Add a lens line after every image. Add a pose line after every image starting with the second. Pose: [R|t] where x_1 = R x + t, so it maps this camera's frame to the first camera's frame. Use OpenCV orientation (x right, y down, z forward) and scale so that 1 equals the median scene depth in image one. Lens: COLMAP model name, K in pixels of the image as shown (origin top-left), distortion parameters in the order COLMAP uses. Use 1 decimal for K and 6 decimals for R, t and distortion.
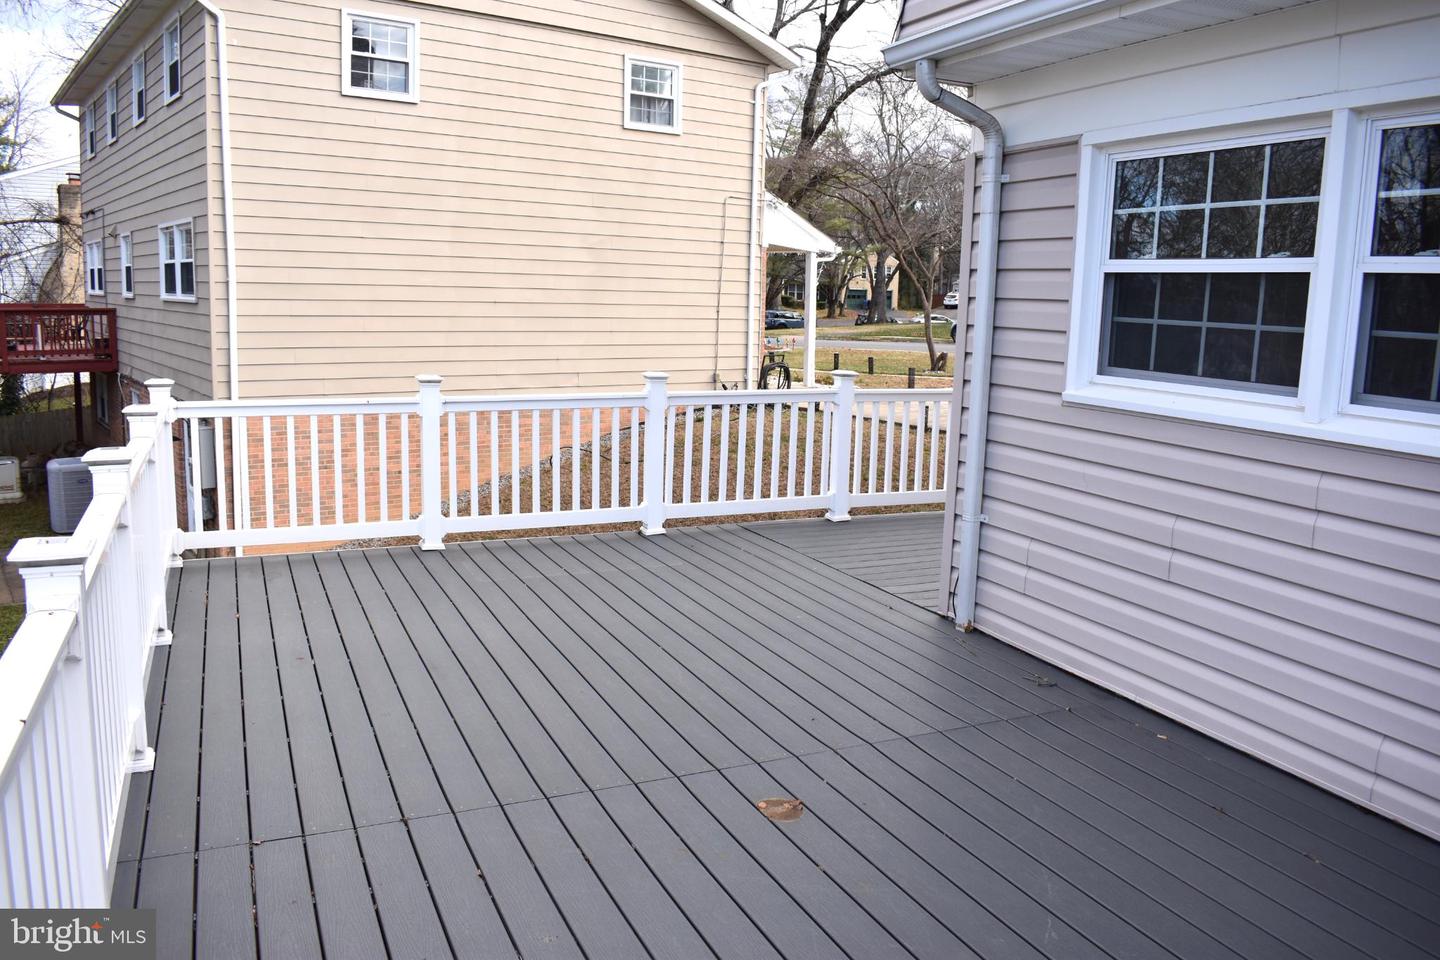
lens RADIAL K [[1112.2, 0, 732.0], [0, 1112.2, 469.9], [0, 0, 1]] dist [-0.095588, 0.011261]
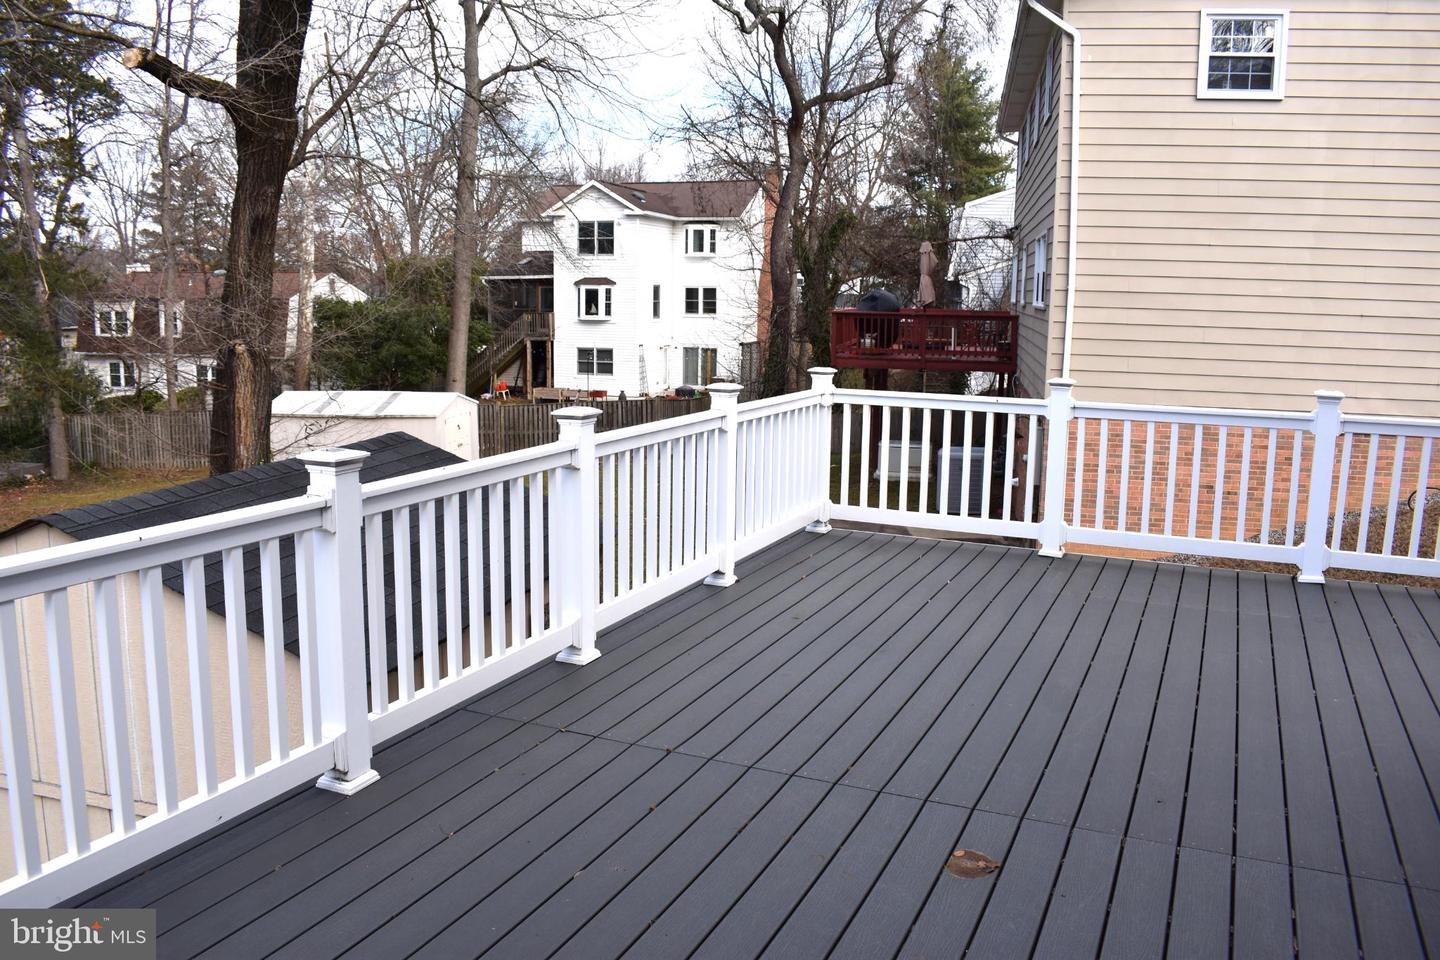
lens RADIAL K [[1112.2, 0, 733.6], [0, 1112.2, 494.9], [0, 0, 1]] dist [-0.095588, 0.011261]
pose [[0.658139, 0.117712, -0.743637, 0.253417], [-0.110319, 0.992119, 0.059410, -0.009091], [0.744770, 0.042937, 0.665938, 0.119911]]
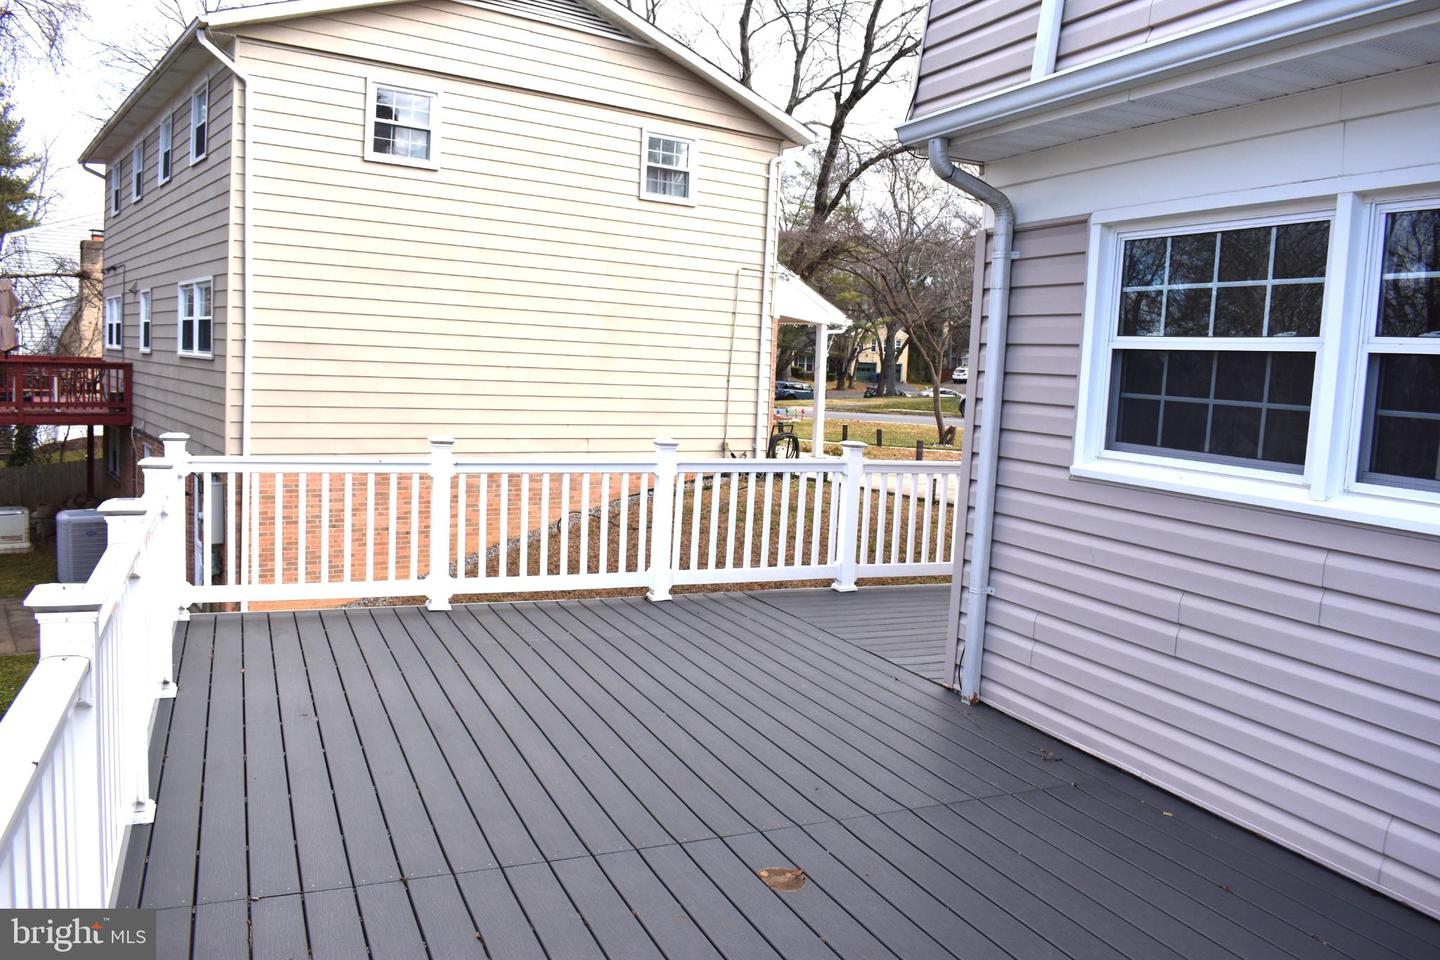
lens RADIAL K [[1112.2, 0, 730.5], [0, 1112.2, 471.9], [0, 0, 1]] dist [-0.095588, 0.011261]
pose [[0.999724, 0.021959, -0.008299, -0.001224], [-0.022421, 0.997923, -0.060391, 0.001427], [0.006956, 0.060561, 0.998140, -0.004362]]
